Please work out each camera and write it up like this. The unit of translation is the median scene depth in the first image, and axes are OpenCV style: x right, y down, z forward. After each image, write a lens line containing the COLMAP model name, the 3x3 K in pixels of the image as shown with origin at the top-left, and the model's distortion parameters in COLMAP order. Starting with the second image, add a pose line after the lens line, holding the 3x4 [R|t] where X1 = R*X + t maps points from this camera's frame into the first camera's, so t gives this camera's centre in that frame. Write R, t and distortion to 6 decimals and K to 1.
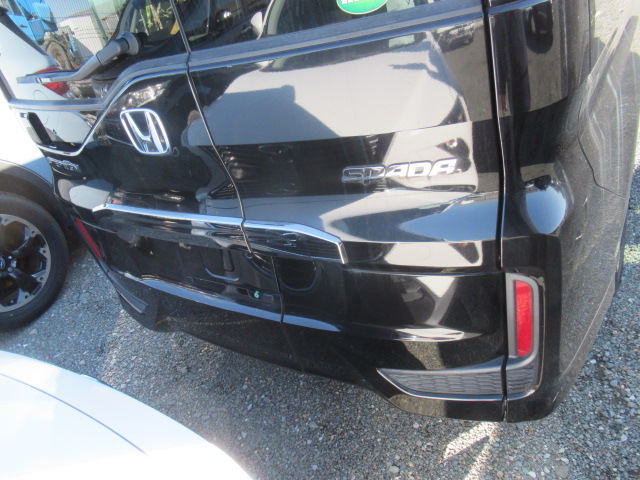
lens RADIAL K [[424.4, 0, 320.4], [0, 424.4, 233.0], [0, 0, 1]] dist [0.002594, 0.001636]
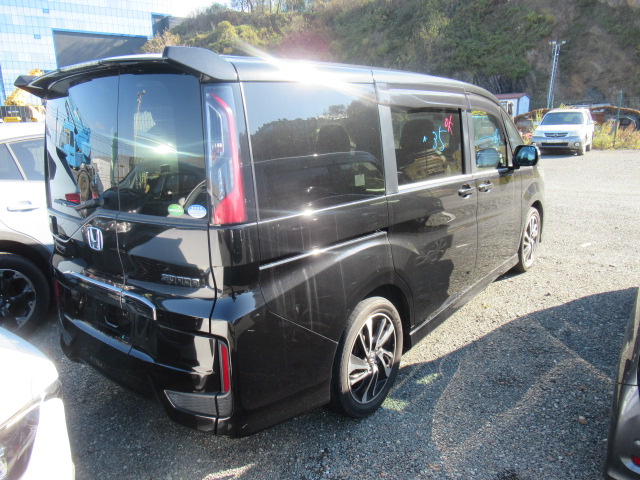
lens RADIAL K [[482.8, 0, 320.6], [0, 482.8, 247.7], [0, 0, 1]] dist [-0.000221, 0.007246]
pose [[0.963655, 0.238277, -0.120802, 0.682587], [-0.263890, 0.919439, -0.291536, 0.147733], [0.041604, 0.312818, 0.948901, -0.859866]]
